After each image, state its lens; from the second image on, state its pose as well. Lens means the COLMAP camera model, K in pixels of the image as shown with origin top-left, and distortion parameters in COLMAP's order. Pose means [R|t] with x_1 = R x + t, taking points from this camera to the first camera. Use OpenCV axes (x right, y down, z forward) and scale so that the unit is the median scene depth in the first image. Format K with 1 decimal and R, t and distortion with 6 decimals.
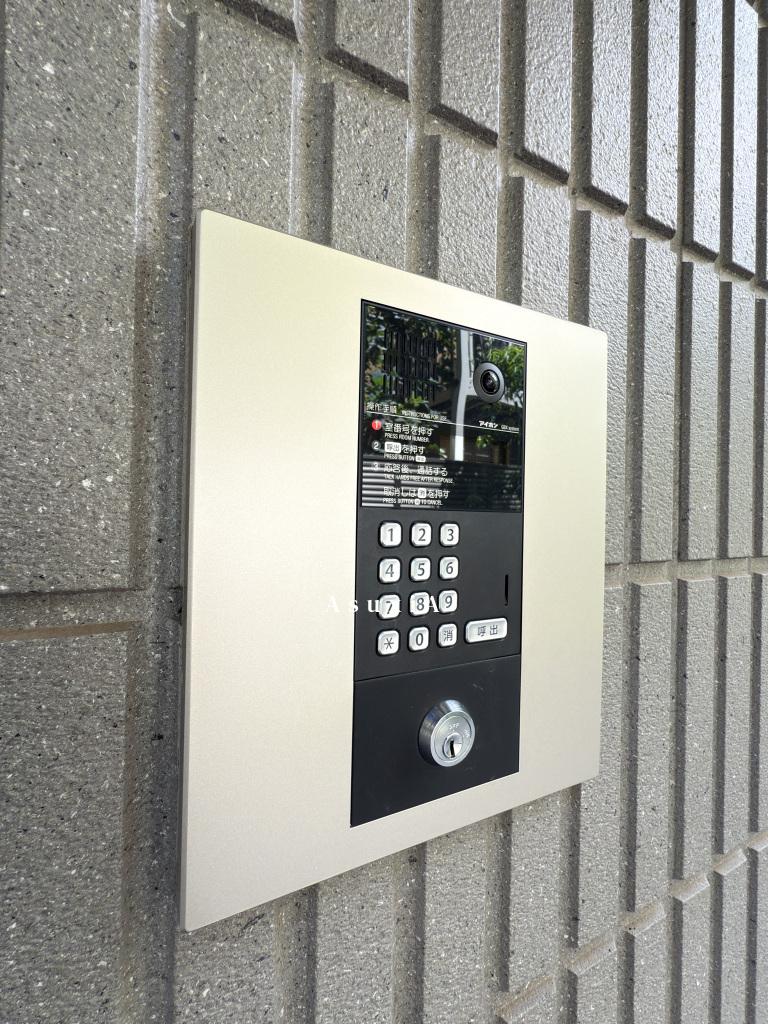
lens RADIAL K [[436.8, 0, 384.0], [0, 436.8, 512.0], [0, 0, 1]] dist [-0.000124, -0.000164]
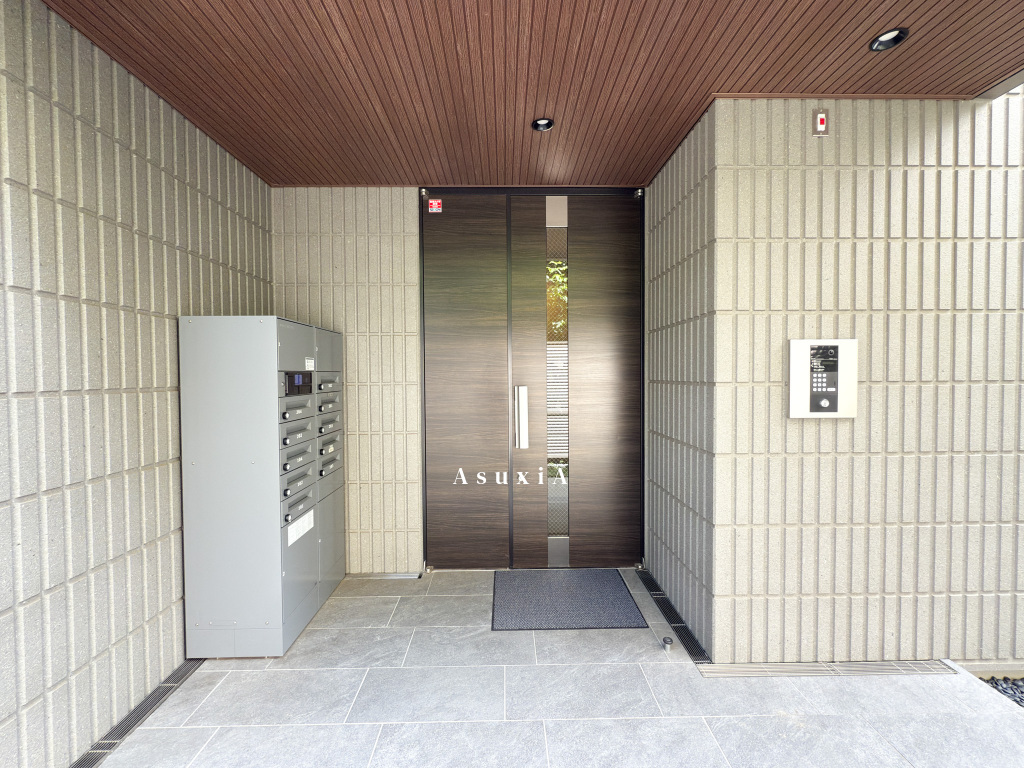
lens RADIAL K [[436.8, 0, 512.0], [0, 436.8, 384.0], [0, 0, 1]] dist [-0.000124, -0.000164]
pose [[0.890296, -0.015529, -0.455117, -1.153453], [0.028662, 0.999348, 0.021970, -0.108981], [0.454479, -0.032604, 0.890160, -7.707531]]
